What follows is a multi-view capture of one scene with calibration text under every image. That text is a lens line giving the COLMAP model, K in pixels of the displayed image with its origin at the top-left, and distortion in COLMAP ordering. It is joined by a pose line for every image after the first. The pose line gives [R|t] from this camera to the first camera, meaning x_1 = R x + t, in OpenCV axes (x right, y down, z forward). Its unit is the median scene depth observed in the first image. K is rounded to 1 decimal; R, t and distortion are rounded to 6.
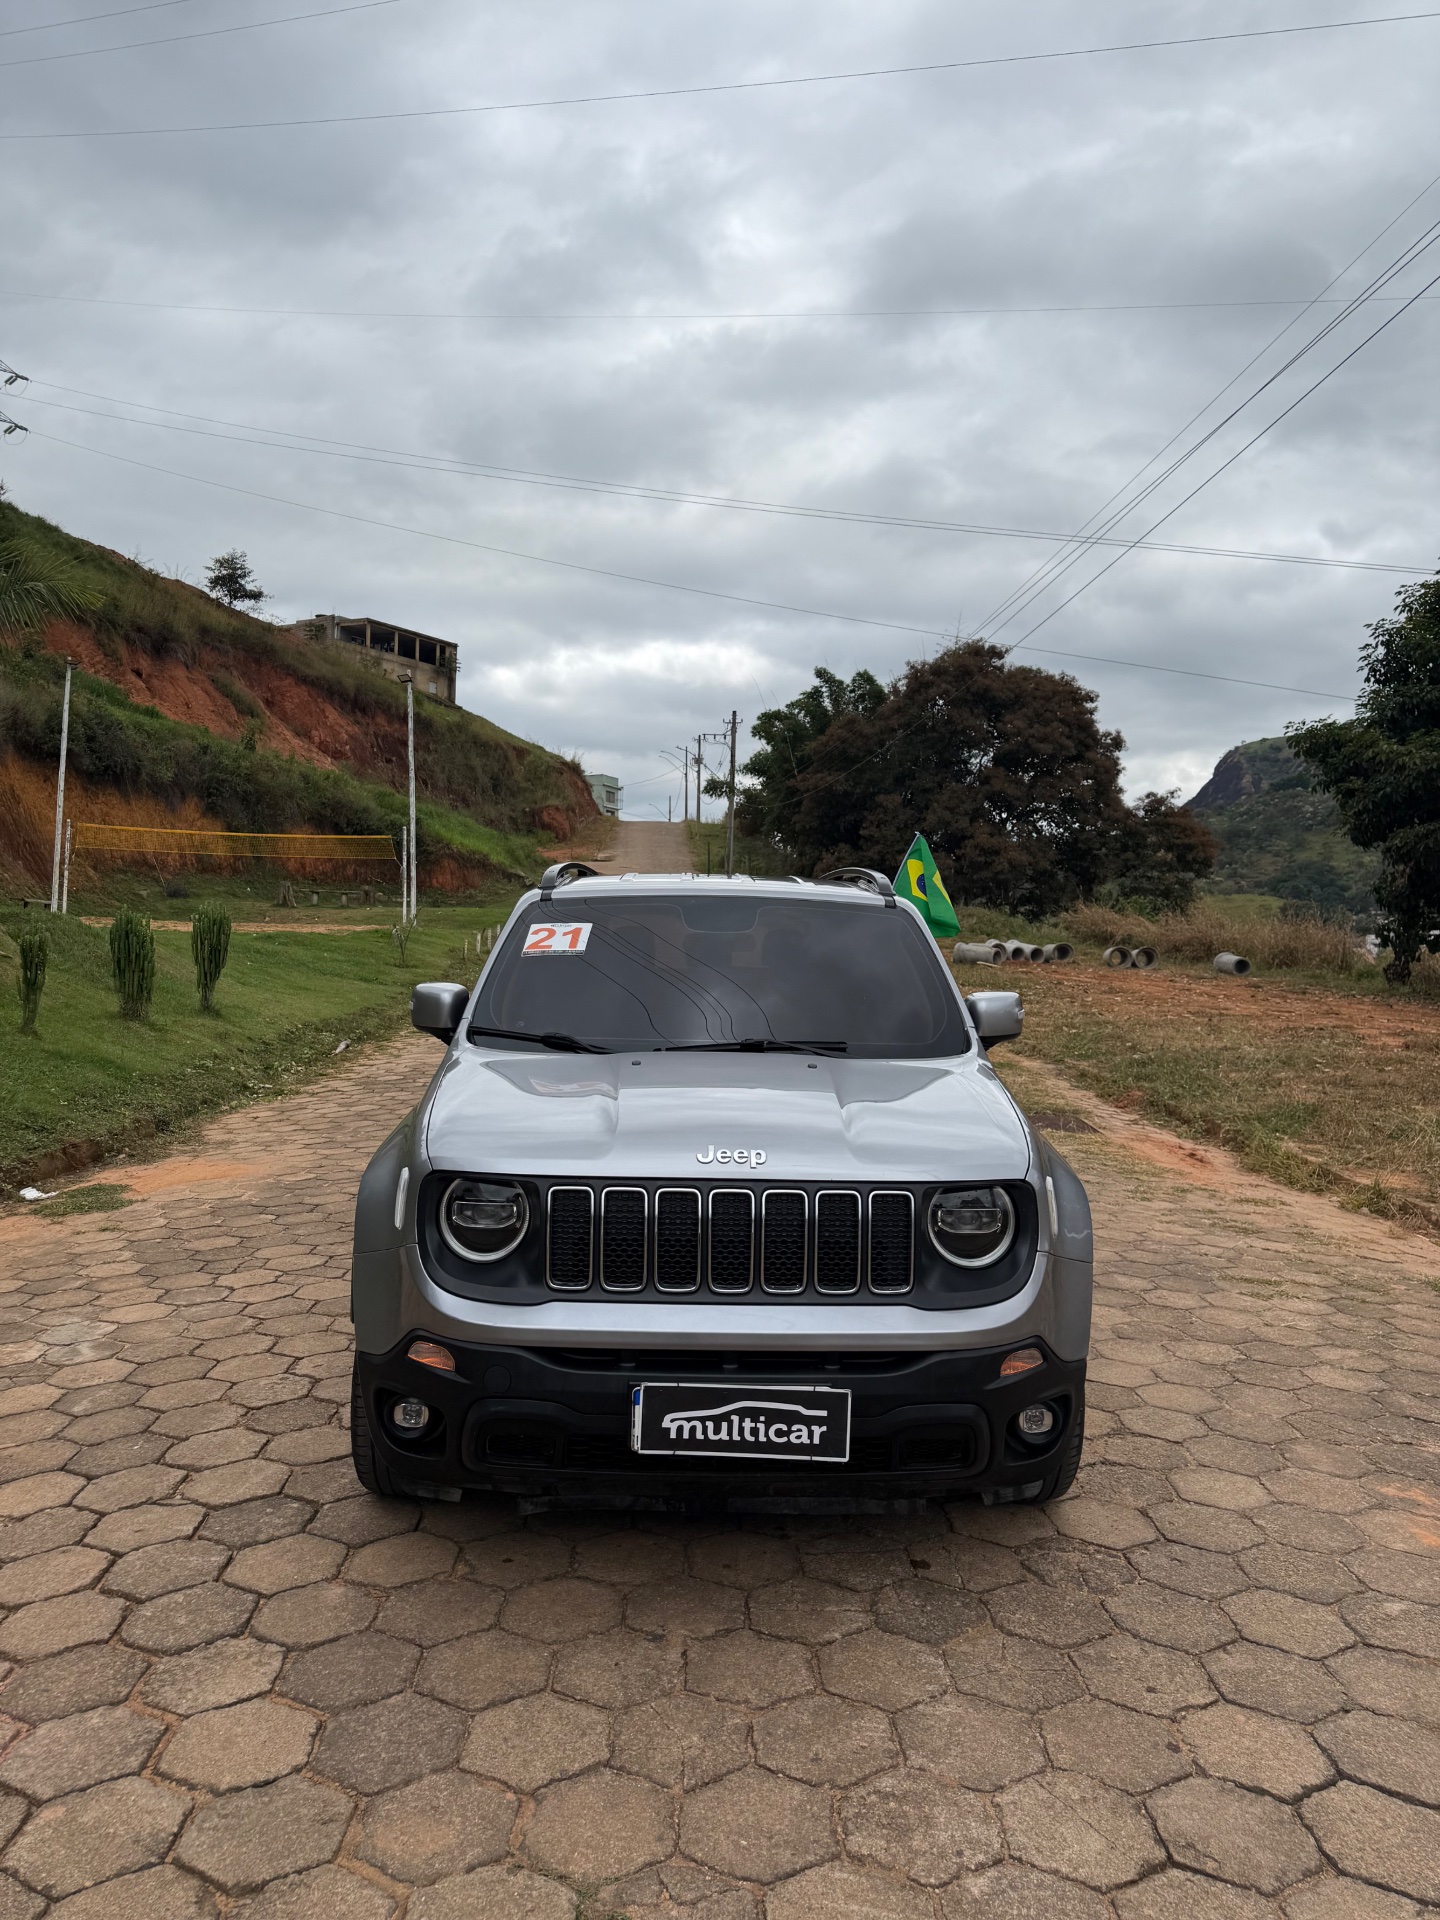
lens RADIAL K [[1350.9, 0, 718.3], [0, 1350.9, 956.7], [0, 0, 1]] dist [0.041900, -0.040351]
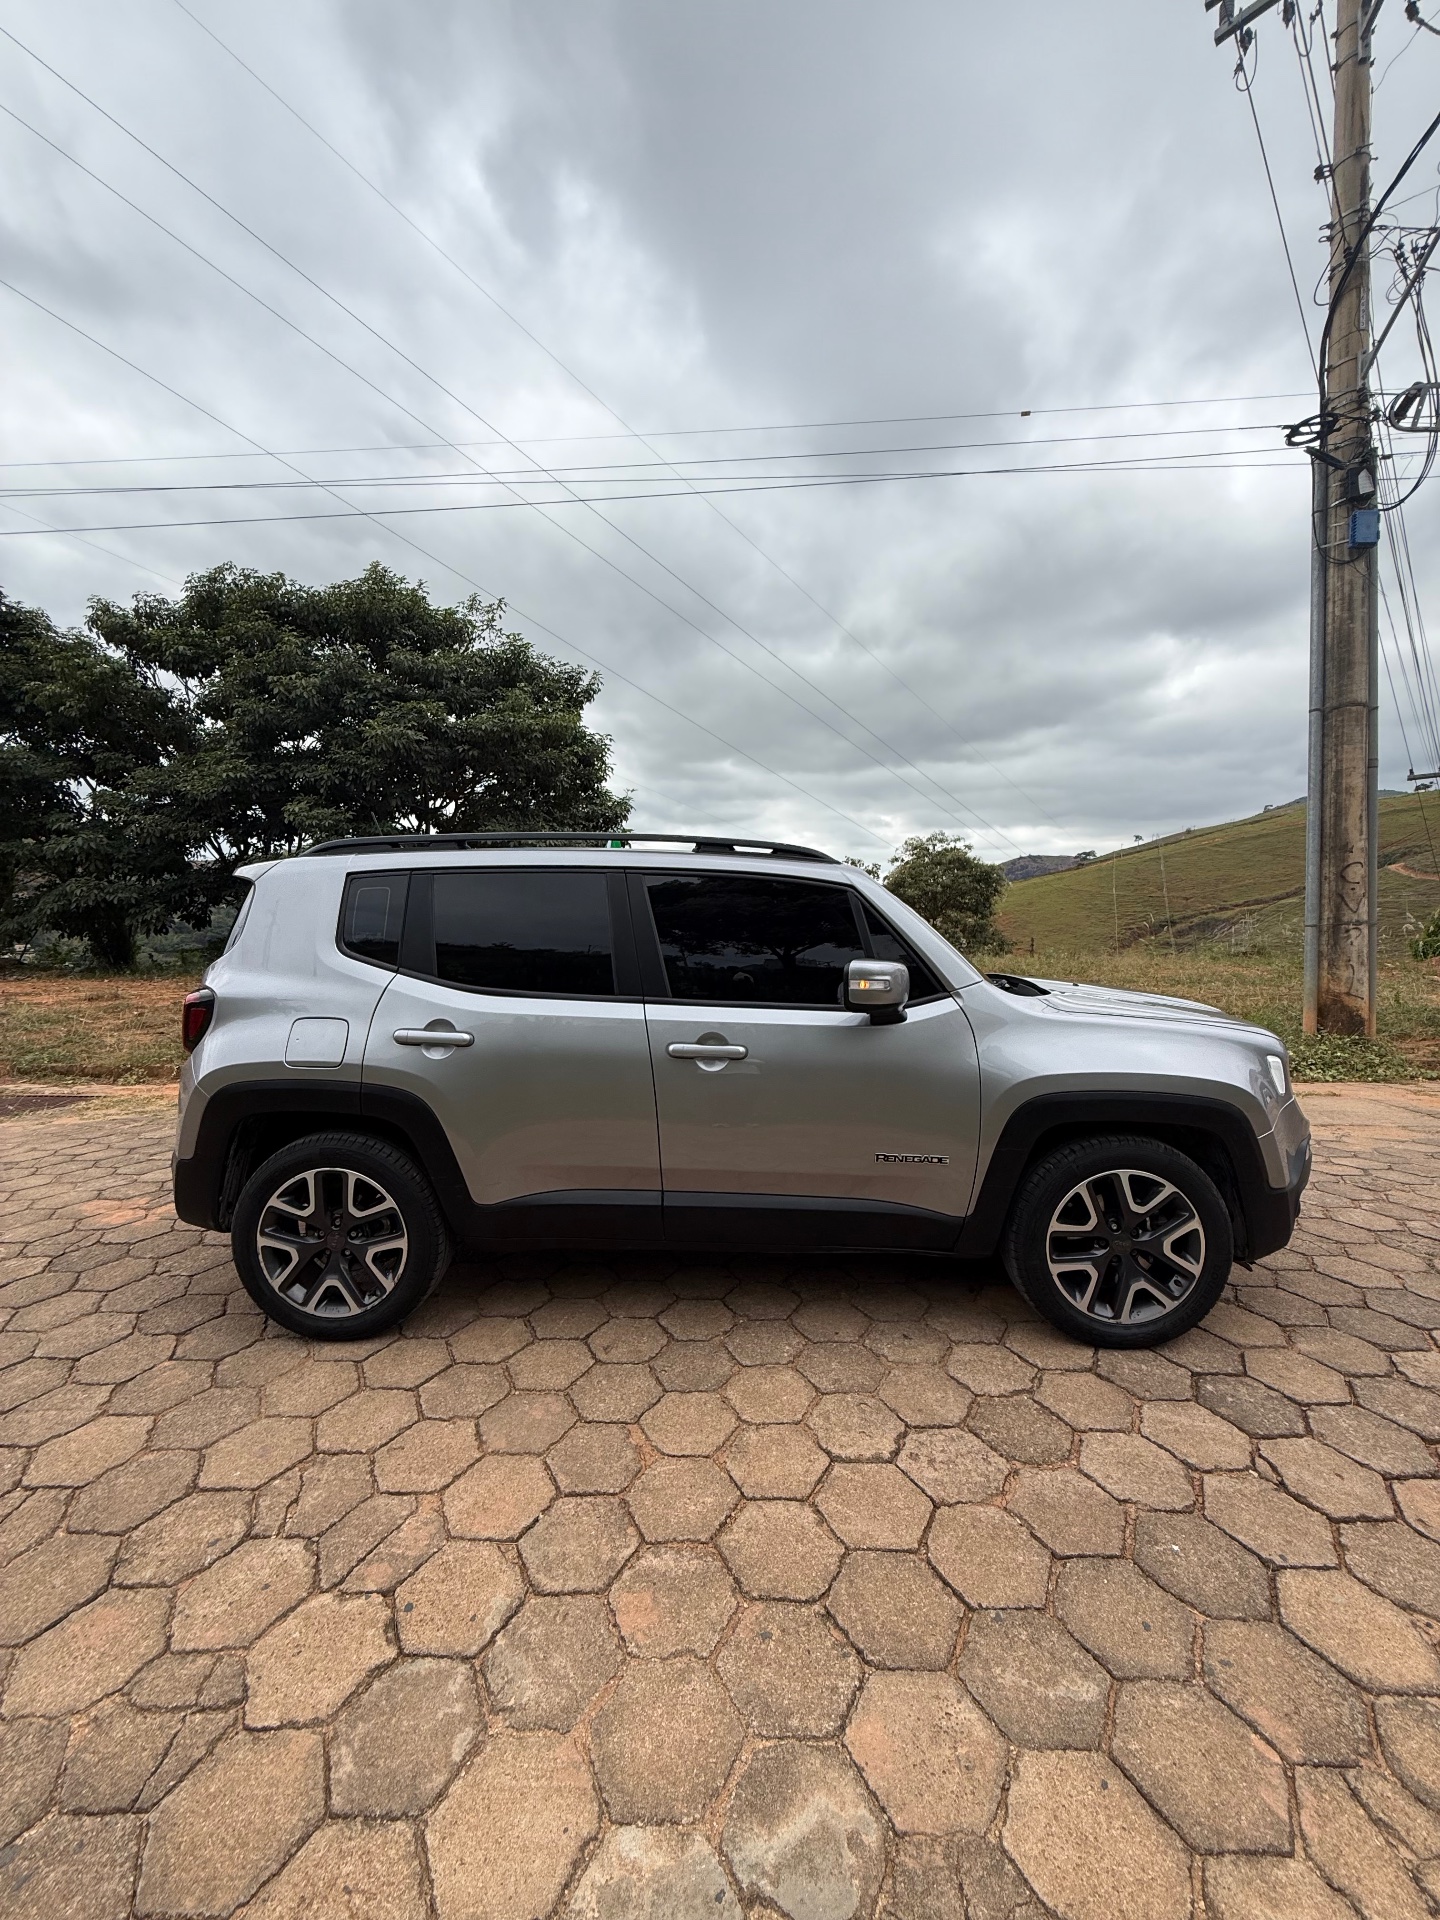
lens RADIAL K [[759.5, 0, 724.5], [0, 759.5, 968.9], [0, 0, 1]] dist [0.001141, 0.000662]
pose [[0.045260, -0.088402, 0.995056, -0.058246], [0.037520, 0.995524, 0.086737, -0.001900], [-0.998270, 0.033409, 0.048374, 0.083995]]
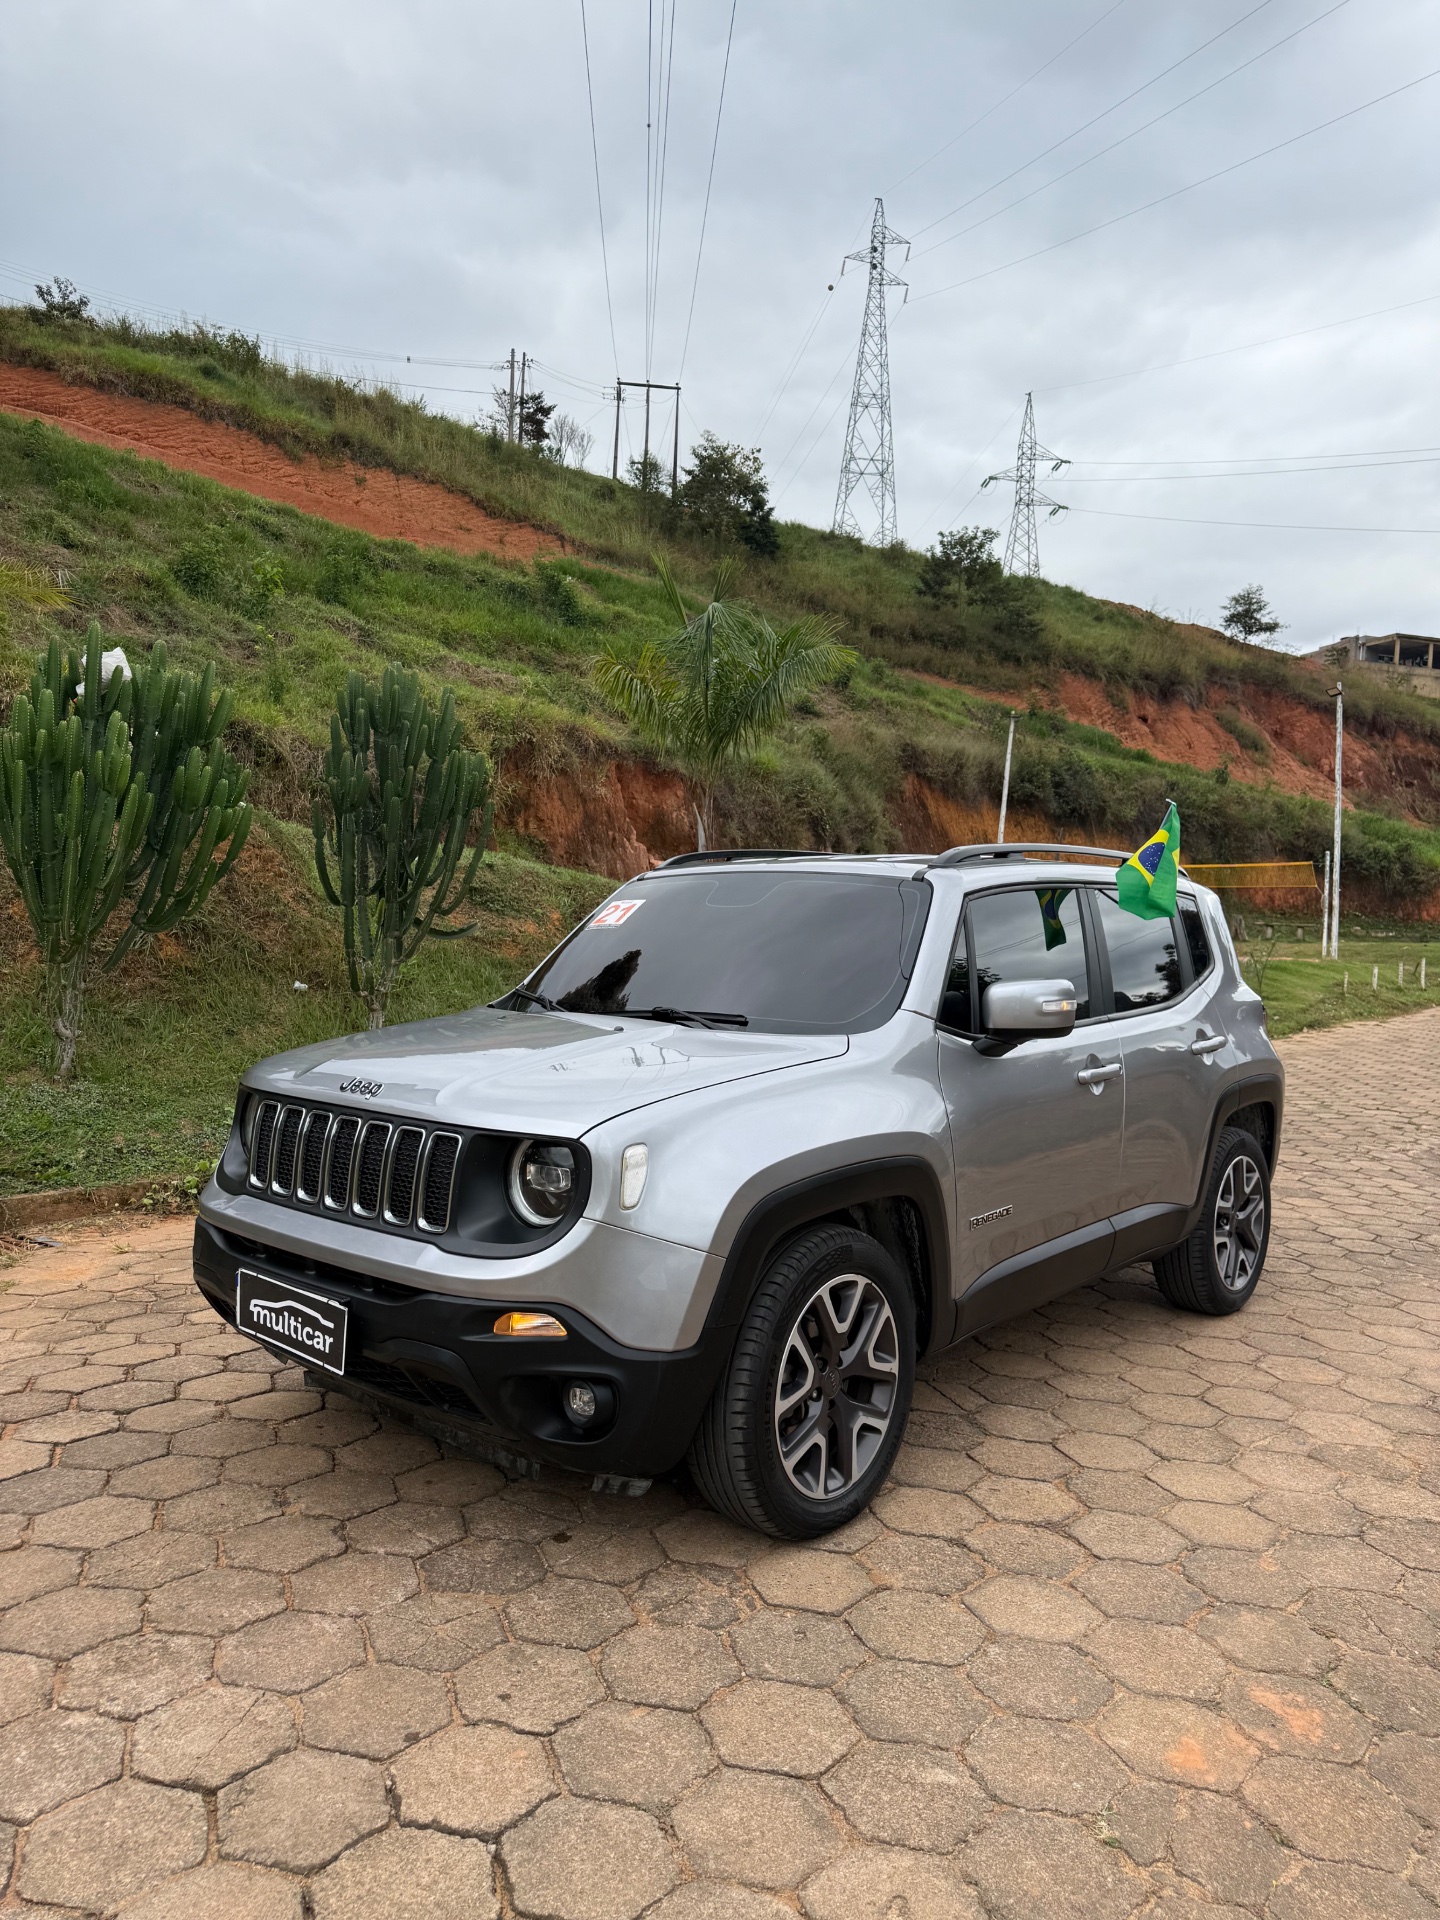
lens RADIAL K [[1350.9, 0, 730.9], [0, 1350.9, 975.4], [0, 0, 1]] dist [0.041900, -0.040351]
pose [[0.745264, 0.022231, -0.666399, 0.049307], [-0.032368, 0.999472, -0.002856, 0.002628], [0.665984, 0.023698, 0.745590, 0.019708]]
